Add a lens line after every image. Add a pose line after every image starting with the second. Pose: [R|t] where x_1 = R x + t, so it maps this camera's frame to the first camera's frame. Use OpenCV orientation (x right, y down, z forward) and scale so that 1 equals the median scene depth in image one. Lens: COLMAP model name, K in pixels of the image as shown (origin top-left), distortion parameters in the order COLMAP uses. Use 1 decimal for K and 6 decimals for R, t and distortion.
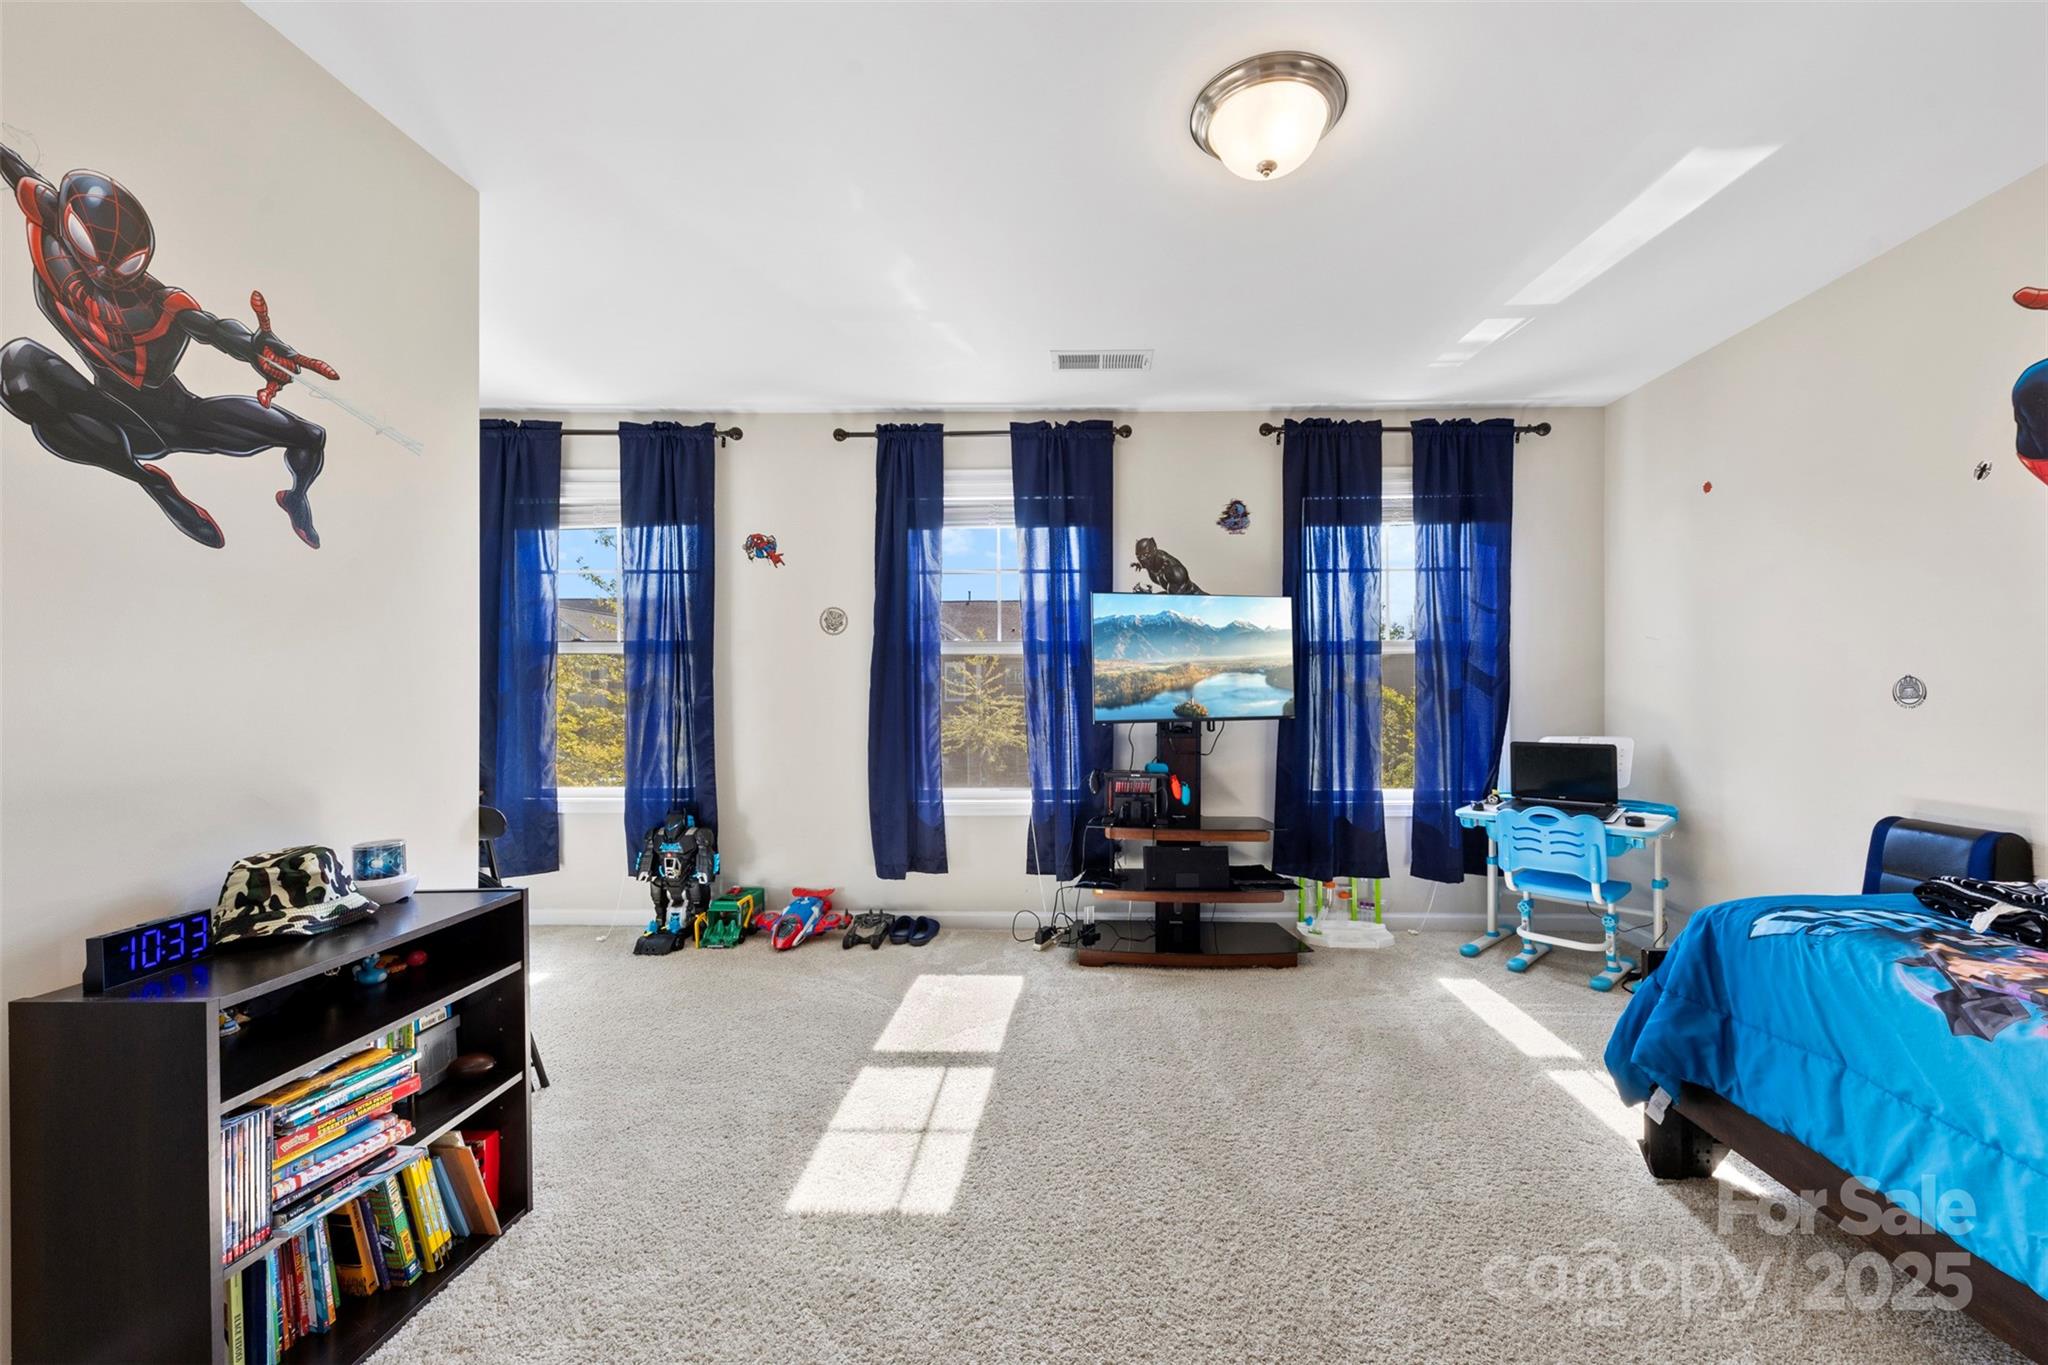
lens RADIAL K [[786.1, 0, 1087.1], [0, 786.1, 686.4], [0, 0, 1]] dist [-0.002919, -0.002330]
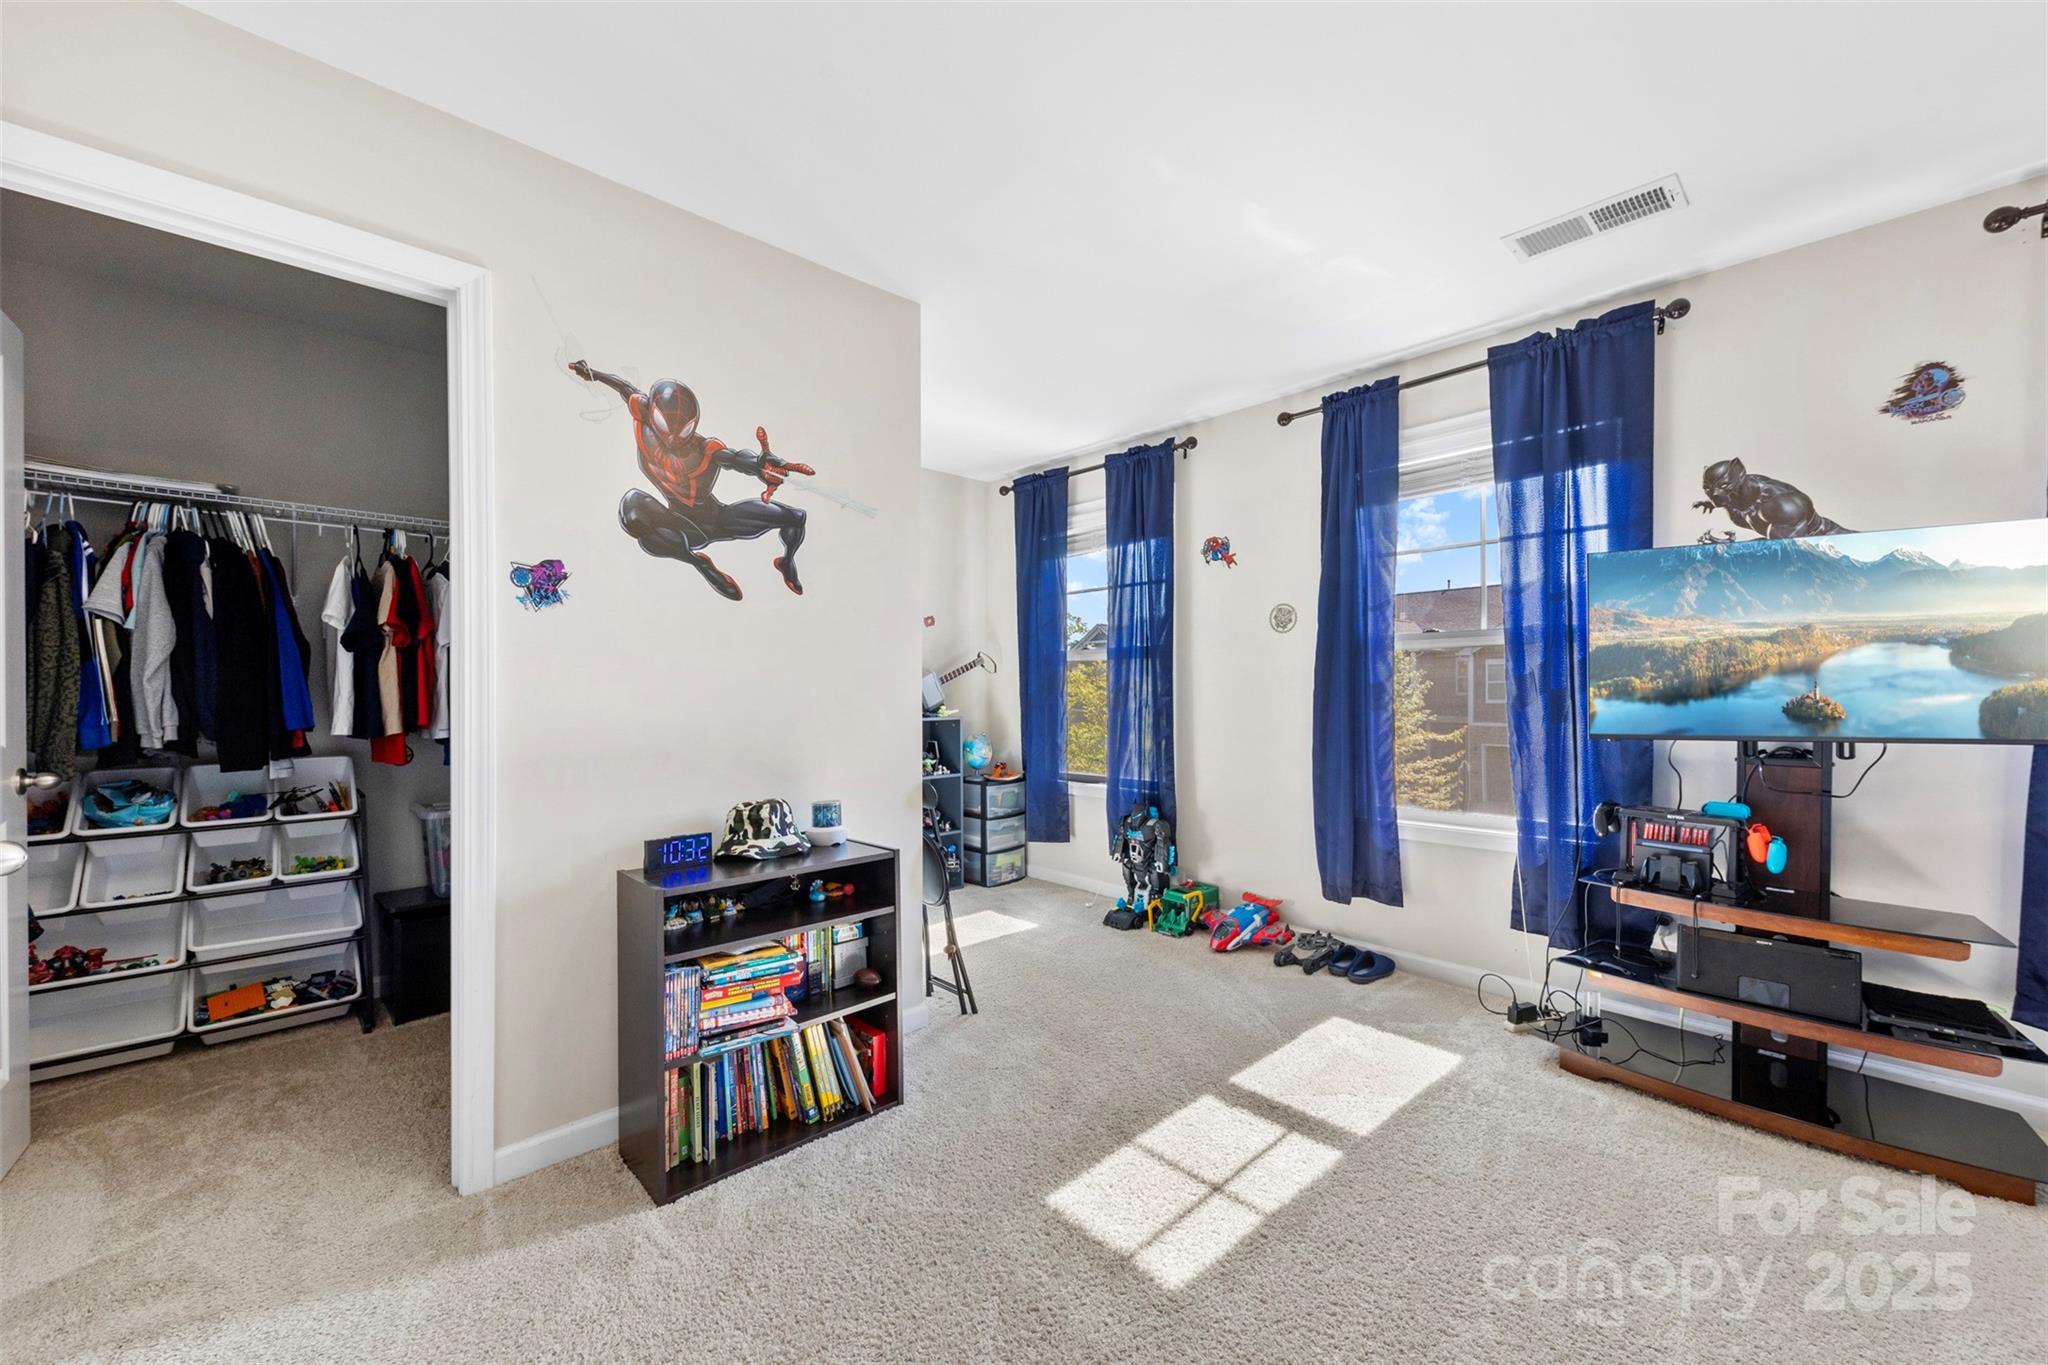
lens RADIAL K [[786.1, 0, 1029.5], [0, 786.1, 699.9], [0, 0, 1]] dist [-0.002919, -0.002330]
pose [[0.690563, 0.008086, -0.723227, 0.161349], [0.004266, 0.999875, 0.015253, -0.000725], [0.723260, -0.013619, 0.690442, 0.133857]]
